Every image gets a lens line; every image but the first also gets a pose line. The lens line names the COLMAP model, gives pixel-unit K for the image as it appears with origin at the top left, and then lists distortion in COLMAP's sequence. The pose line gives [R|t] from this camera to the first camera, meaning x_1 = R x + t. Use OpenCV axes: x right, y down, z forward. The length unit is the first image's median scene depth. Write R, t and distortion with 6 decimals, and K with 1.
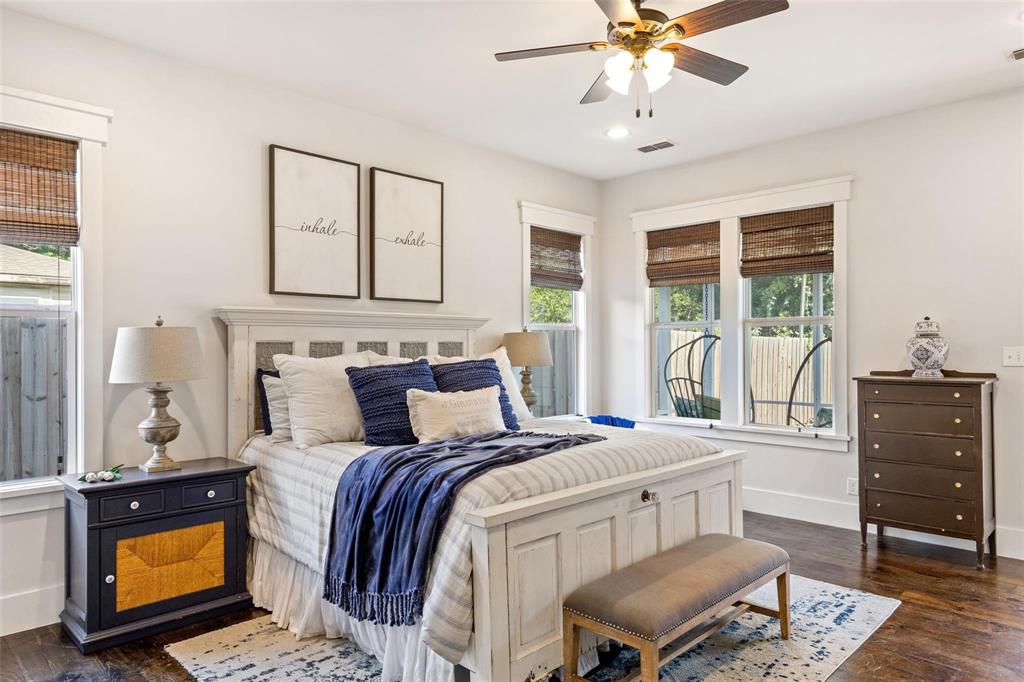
lens RADIAL K [[658.3, 0, 512.0], [0, 658.3, 341.0], [0, 0, 1]] dist [0.002916, 0.001249]
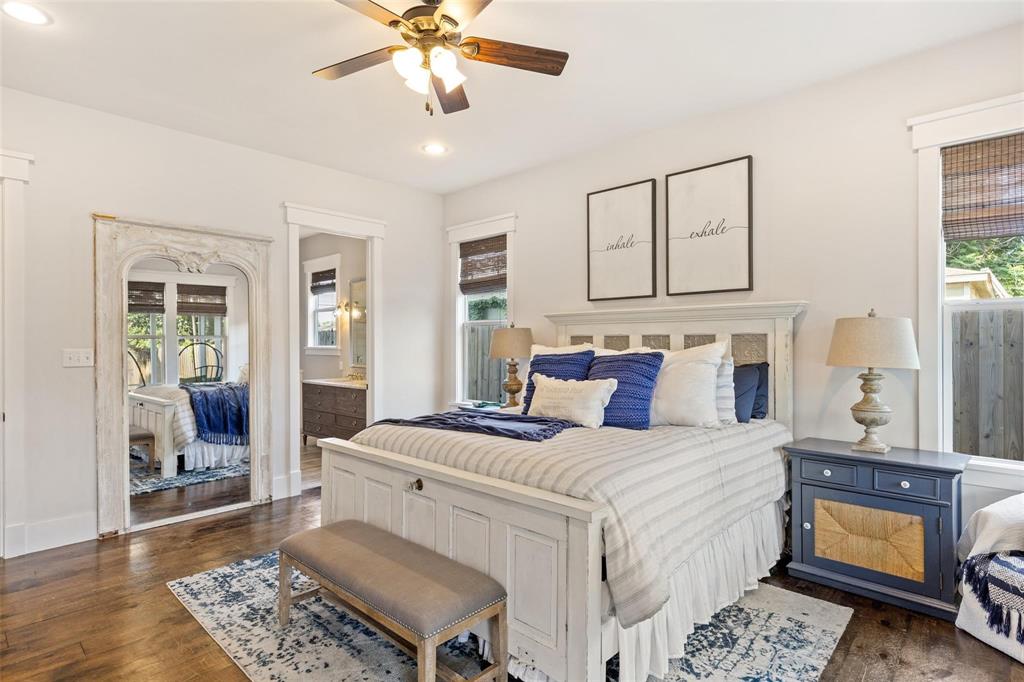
lens RADIAL K [[573.1, 0, 512.0], [0, 573.1, 341.0], [0, 0, 1]] dist [0.001066, 0.000228]
pose [[-0.005361, 0.006500, -0.999965, 0.694368], [0.014792, 0.999870, 0.006420, 0.001587], [0.999876, -0.014757, -0.005456, 0.694366]]
